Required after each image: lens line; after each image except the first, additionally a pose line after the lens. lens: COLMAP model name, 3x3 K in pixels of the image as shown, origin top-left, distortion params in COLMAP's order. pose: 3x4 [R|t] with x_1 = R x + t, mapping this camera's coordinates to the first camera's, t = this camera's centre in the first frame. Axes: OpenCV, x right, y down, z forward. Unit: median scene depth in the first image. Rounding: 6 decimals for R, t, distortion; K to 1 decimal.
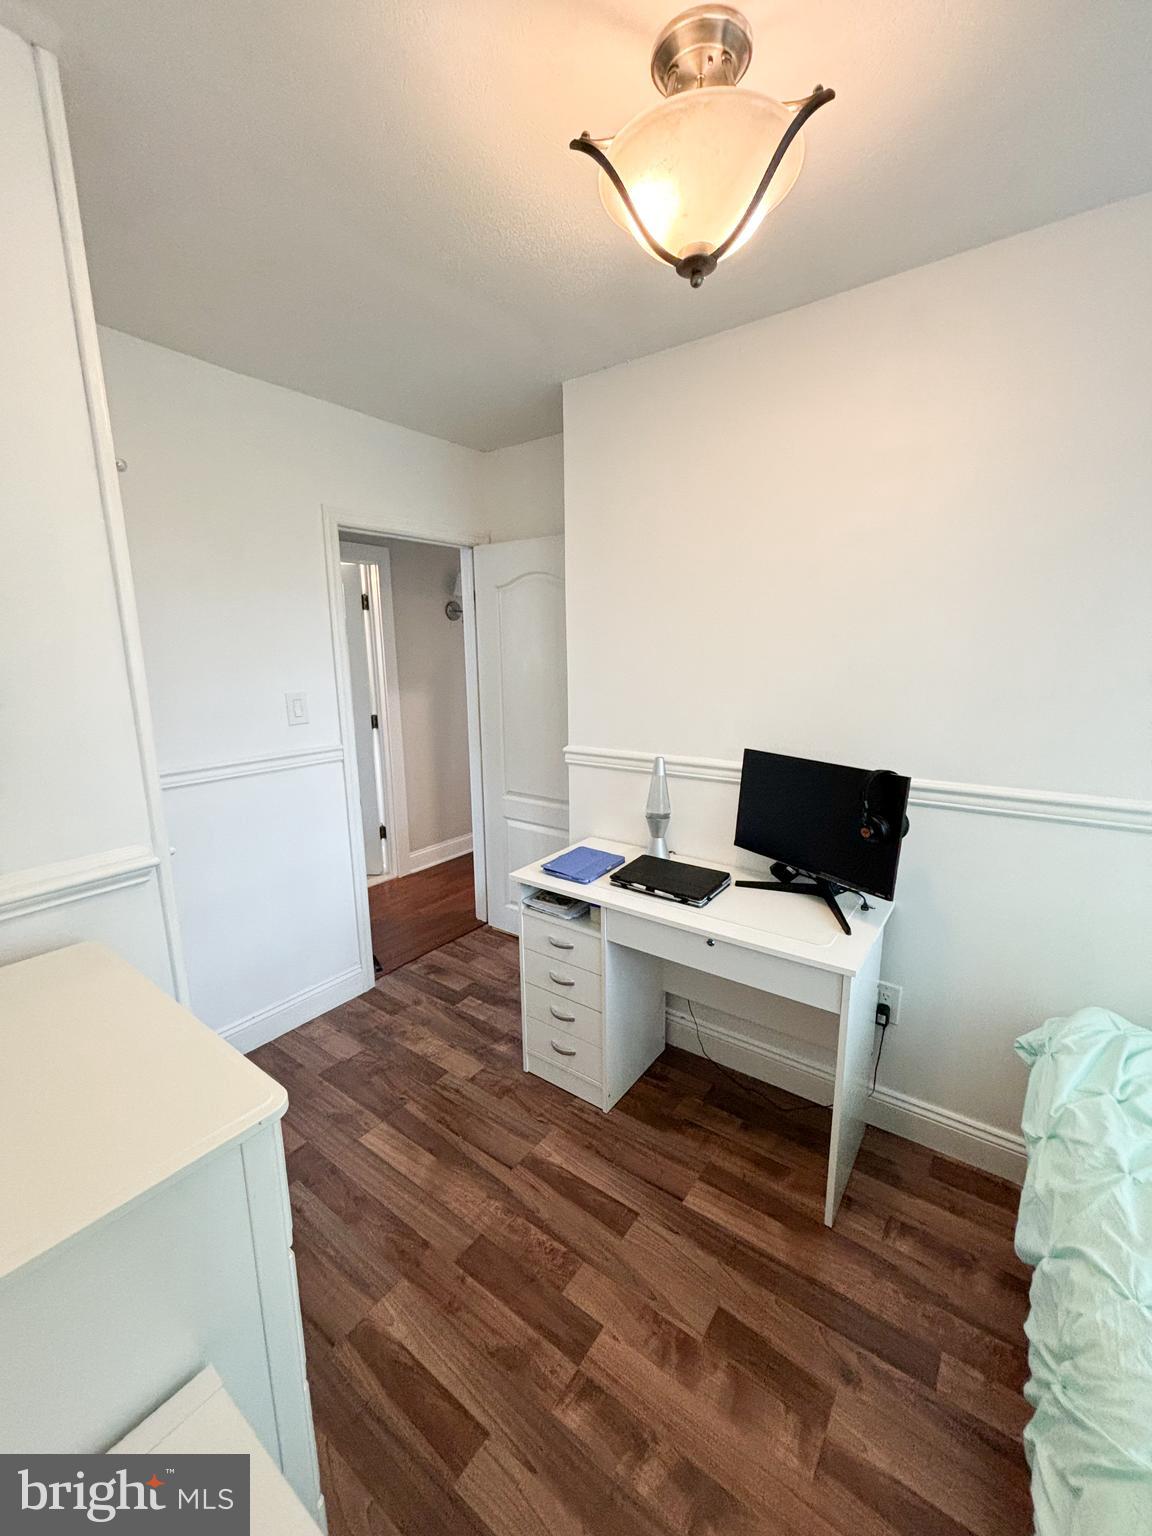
lens RADIAL K [[617.4, 0, 578.6], [0, 617.4, 771.2], [0, 0, 1]] dist [-0.003497, 0.001551]
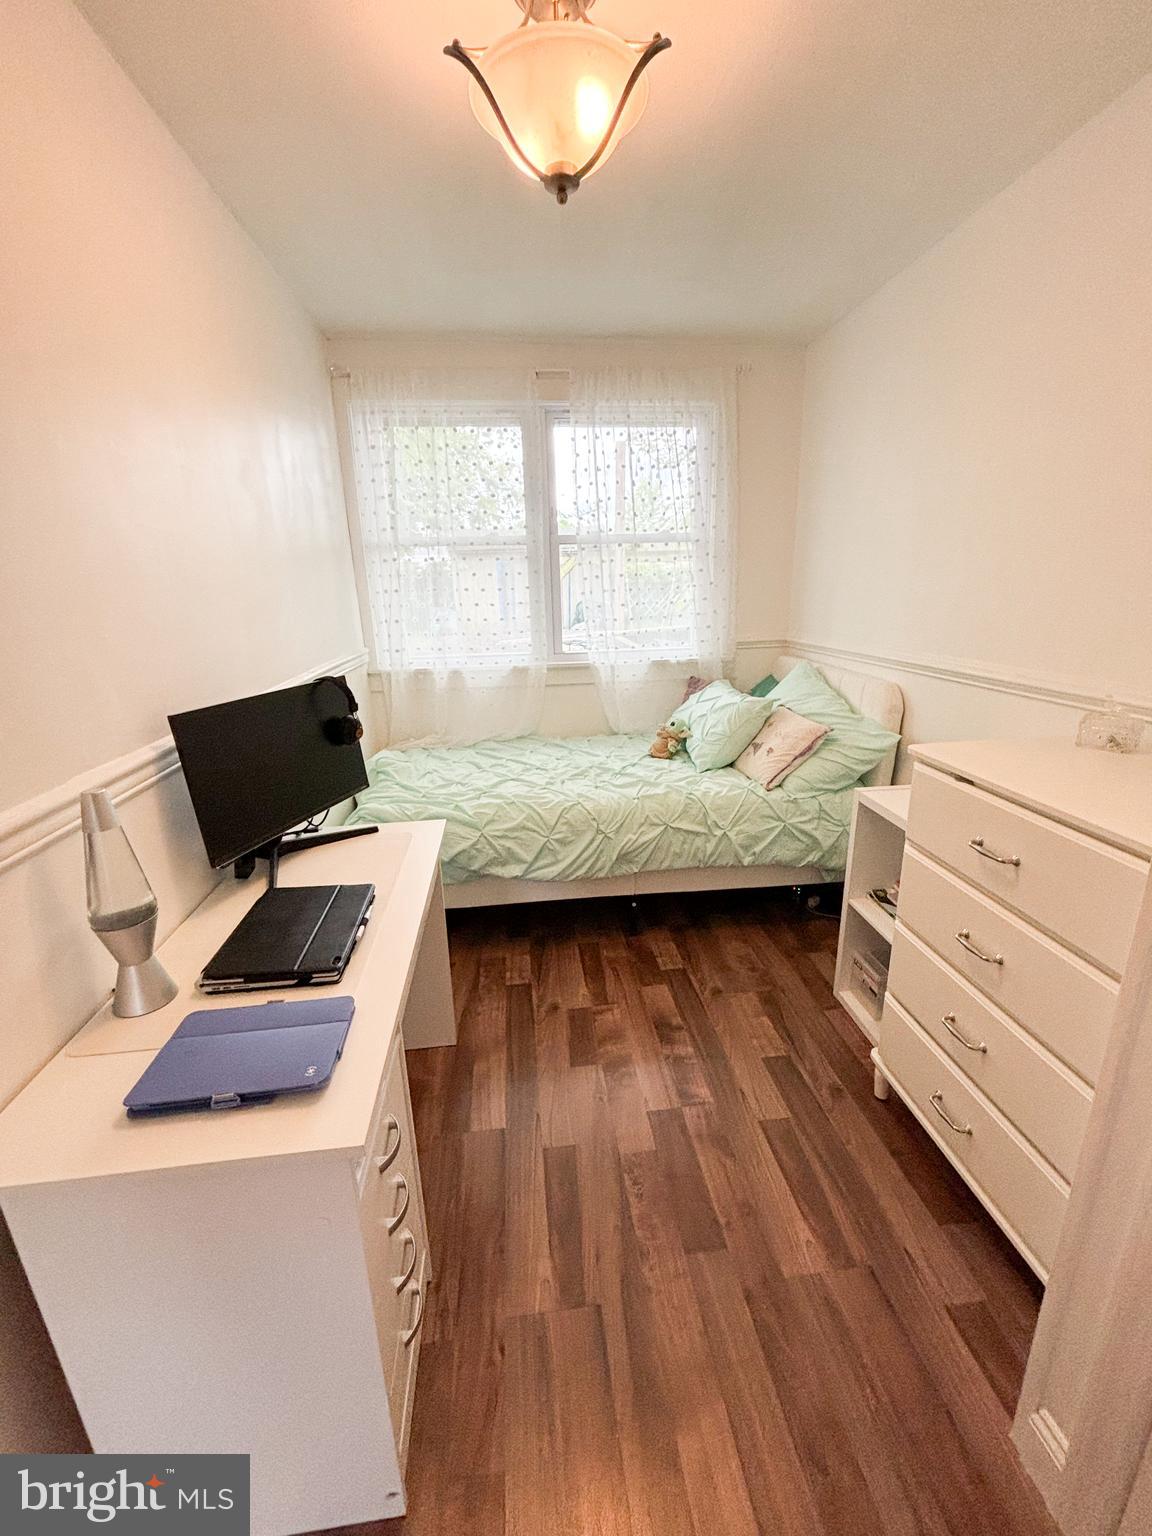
lens RADIAL K [[617.4, 0, 580.8], [0, 617.4, 764.4], [0, 0, 1]] dist [-0.003497, 0.001551]
pose [[-0.675261, -0.182727, 0.714586, -0.566086], [0.179219, 0.899143, 0.399276, -0.210034], [-0.715474, 0.397683, -0.574409, 1.388808]]
